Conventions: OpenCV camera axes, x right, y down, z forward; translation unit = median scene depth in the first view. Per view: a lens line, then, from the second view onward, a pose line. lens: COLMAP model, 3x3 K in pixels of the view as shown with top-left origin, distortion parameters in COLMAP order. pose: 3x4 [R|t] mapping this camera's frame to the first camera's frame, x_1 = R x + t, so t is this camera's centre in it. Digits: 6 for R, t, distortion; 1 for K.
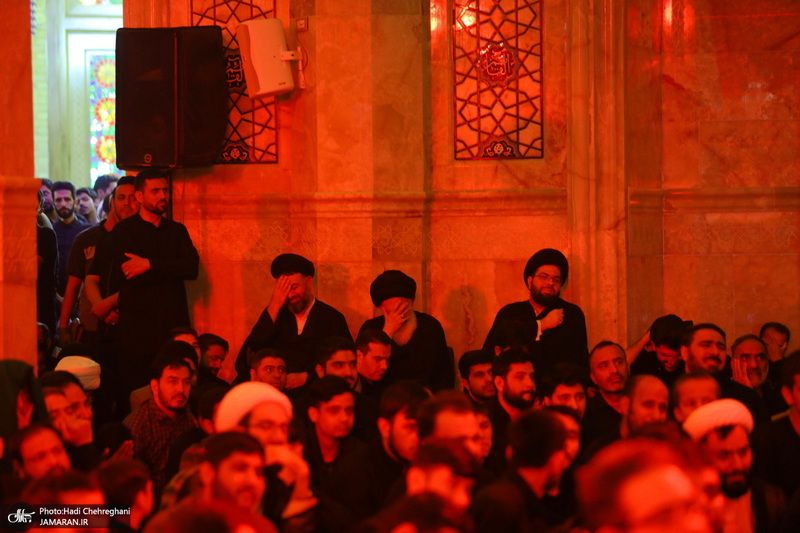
lens RADIAL K [[3231.7, 0, 400.0], [0, 3231.7, 266.0], [0, 0, 1]] dist [0.174483, 0.000000]
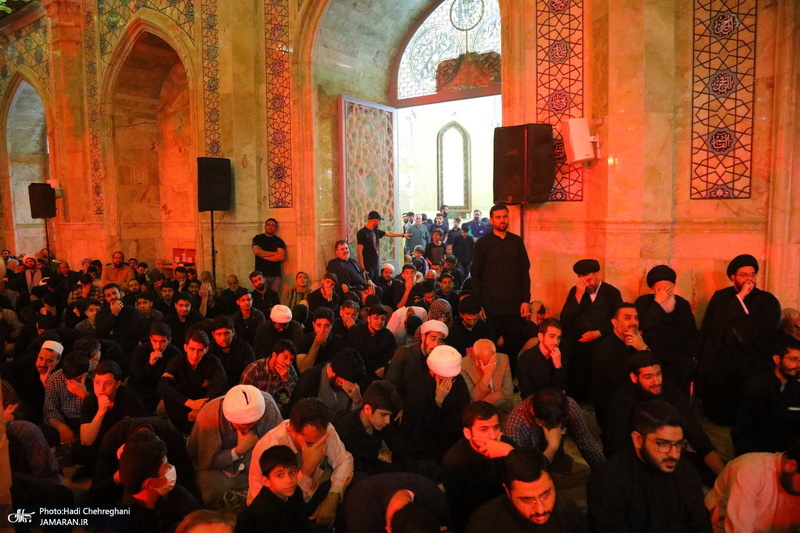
lens RADIAL K [[556.3, 0, 432.6], [0, 556.3, 276.7], [0, 0, 1]] dist [-0.058699, 0.000251]
pose [[0.966586, 0.030376, -0.254537, -0.039676], [-0.004178, 0.994689, 0.102838, -0.021545], [0.256309, -0.098338, 0.961579, 0.688099]]
